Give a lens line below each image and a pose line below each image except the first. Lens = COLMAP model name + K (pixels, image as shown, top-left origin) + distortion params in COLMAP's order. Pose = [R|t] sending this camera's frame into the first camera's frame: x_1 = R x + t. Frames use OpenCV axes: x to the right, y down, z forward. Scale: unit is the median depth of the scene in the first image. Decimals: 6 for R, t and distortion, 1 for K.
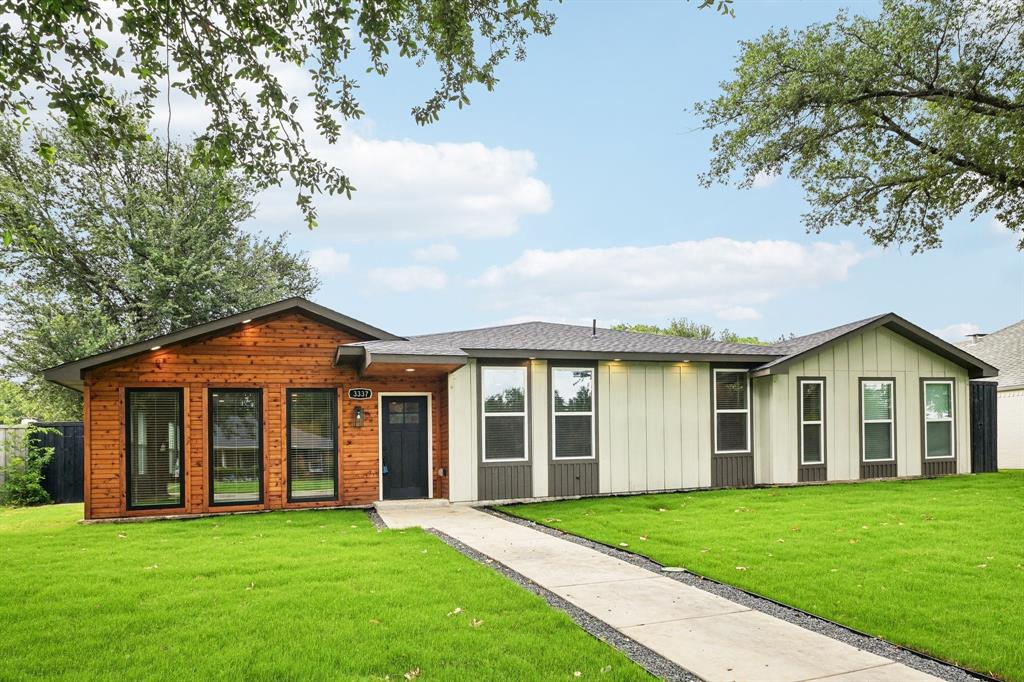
lens RADIAL K [[678.6, 0, 505.2], [0, 678.6, 334.7], [0, 0, 1]] dist [-0.002612, -0.009461]
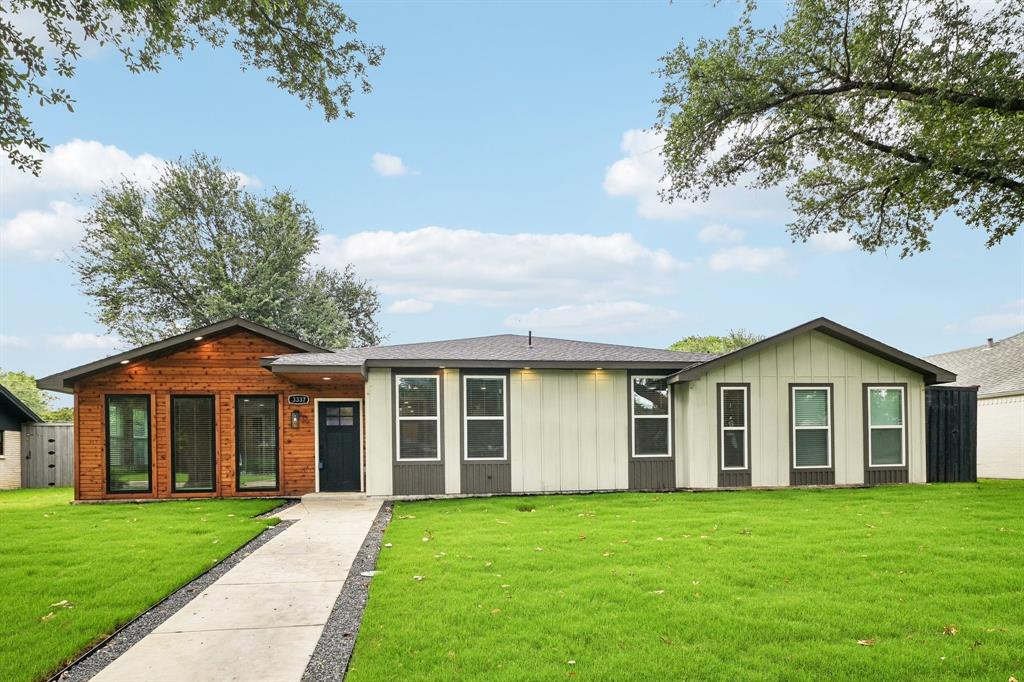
lens RADIAL K [[582.4, 0, 499.0], [0, 582.4, 353.0], [0, 0, 1]] dist [-0.010979, 0.002604]
pose [[0.980756, -0.014784, -0.194679, 0.285627], [0.016281, 0.999849, 0.006090, 0.006878], [0.194560, -0.009143, 0.980848, 0.088106]]
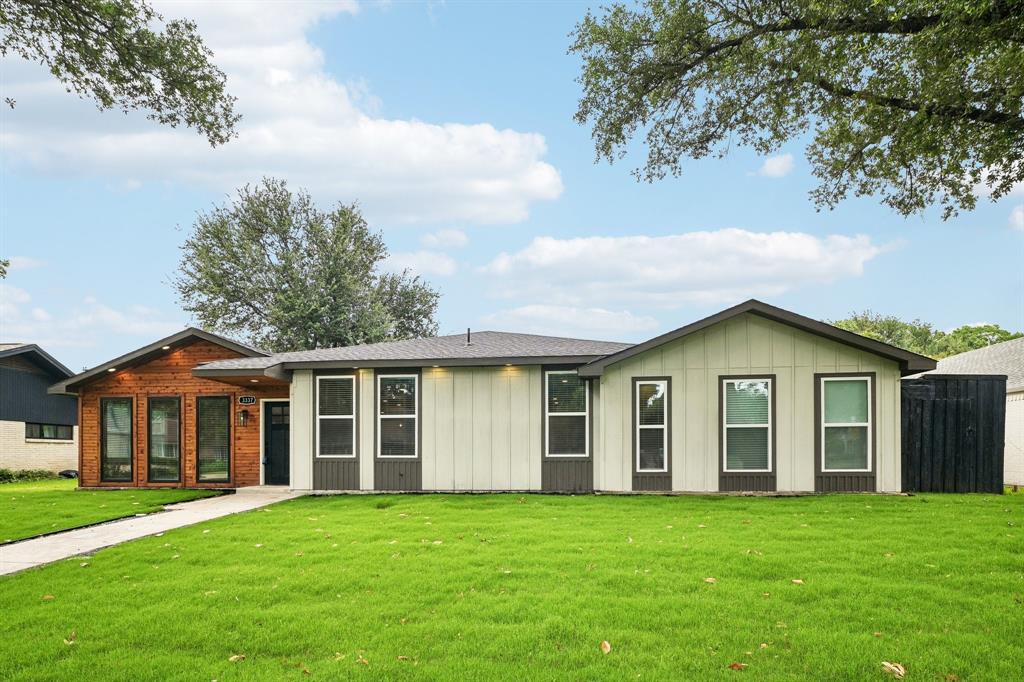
lens RADIAL K [[582.4, 0, 507.4], [0, 582.4, 351.0], [0, 0, 1]] dist [-0.010979, 0.002604]
pose [[0.900766, -0.044660, -0.432002, 0.634775], [0.050957, 0.998696, 0.003005, 0.015361], [0.431305, -0.024720, 0.901867, 0.212063]]
